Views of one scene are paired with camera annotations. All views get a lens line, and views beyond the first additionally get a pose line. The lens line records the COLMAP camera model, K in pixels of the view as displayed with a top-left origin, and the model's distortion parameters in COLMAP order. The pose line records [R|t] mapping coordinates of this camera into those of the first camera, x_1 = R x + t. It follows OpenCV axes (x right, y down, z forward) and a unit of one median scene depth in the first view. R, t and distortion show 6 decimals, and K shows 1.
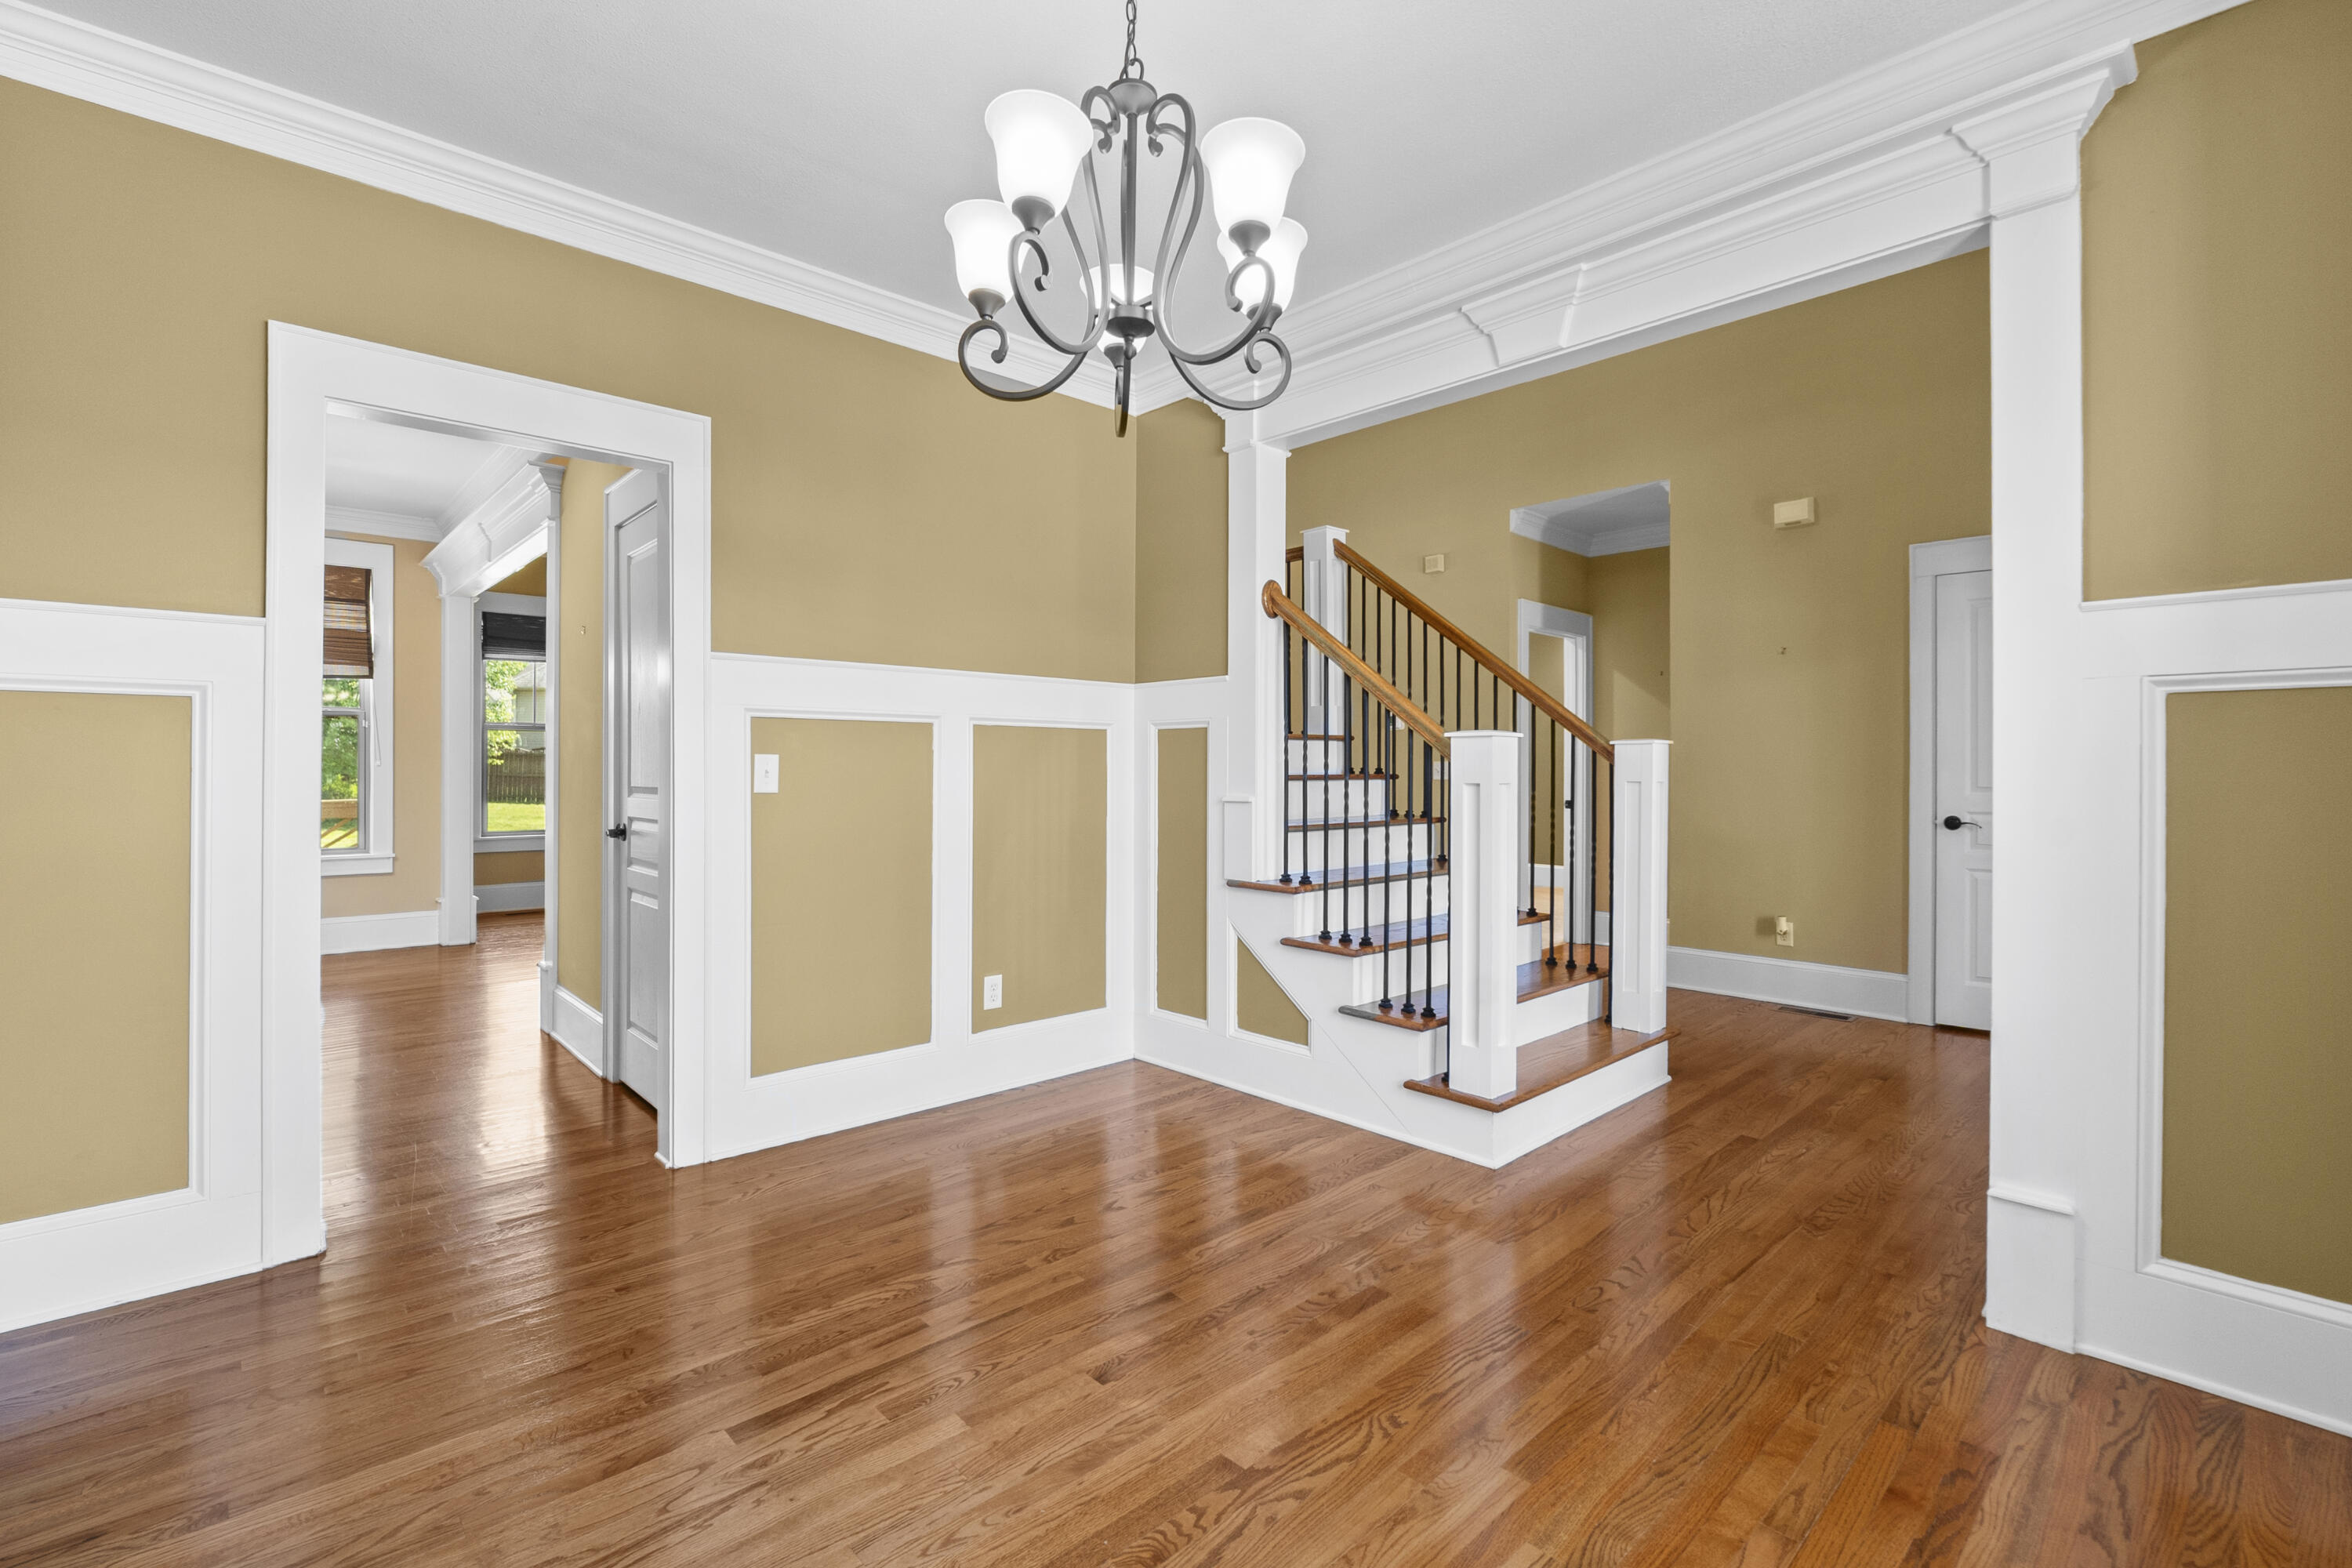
lens RADIAL K [[1001.7, 0, 1159.6], [0, 1001.7, 776.2], [0, 0, 1]] dist [-0.009378, 0.000295]
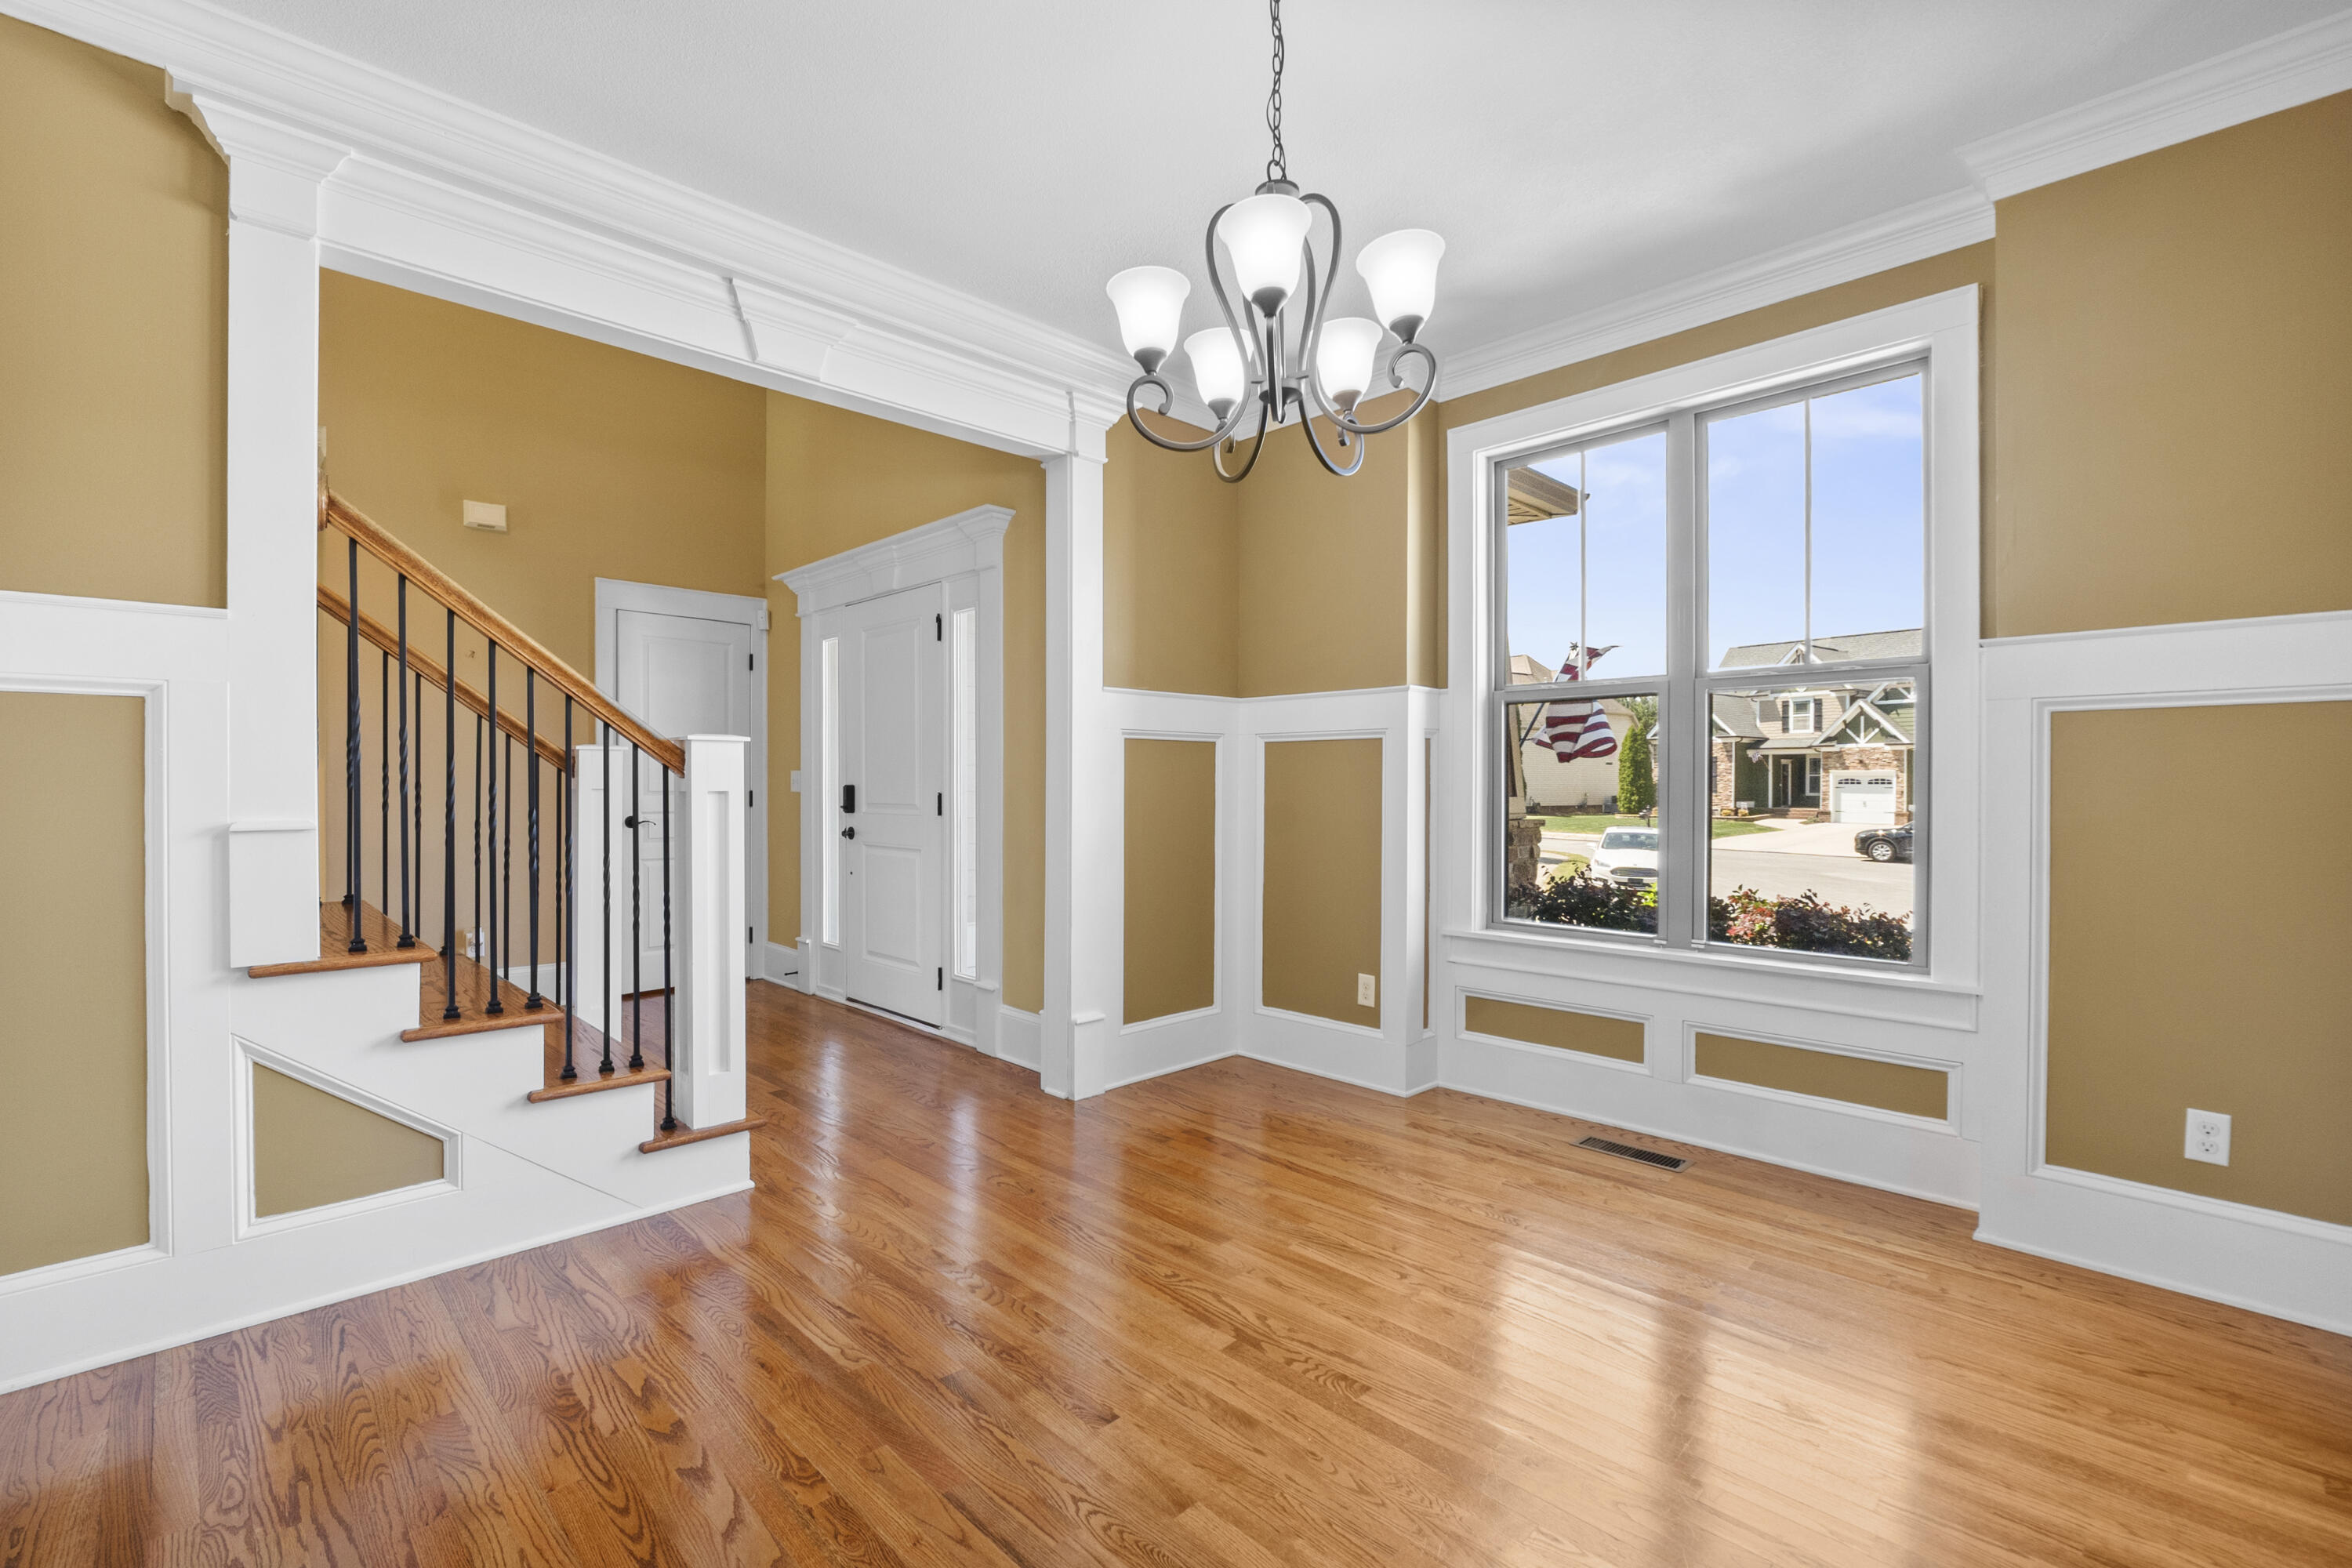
lens RADIAL K [[1001.7, 0, 1174.0], [0, 1001.7, 789.0], [0, 0, 1]] dist [-0.009378, 0.000295]
pose [[-0.006172, -0.014374, 0.999878, -0.800378], [0.002201, 0.999894, 0.014387, -0.008602], [-0.999979, 0.002290, -0.006140, 0.752599]]
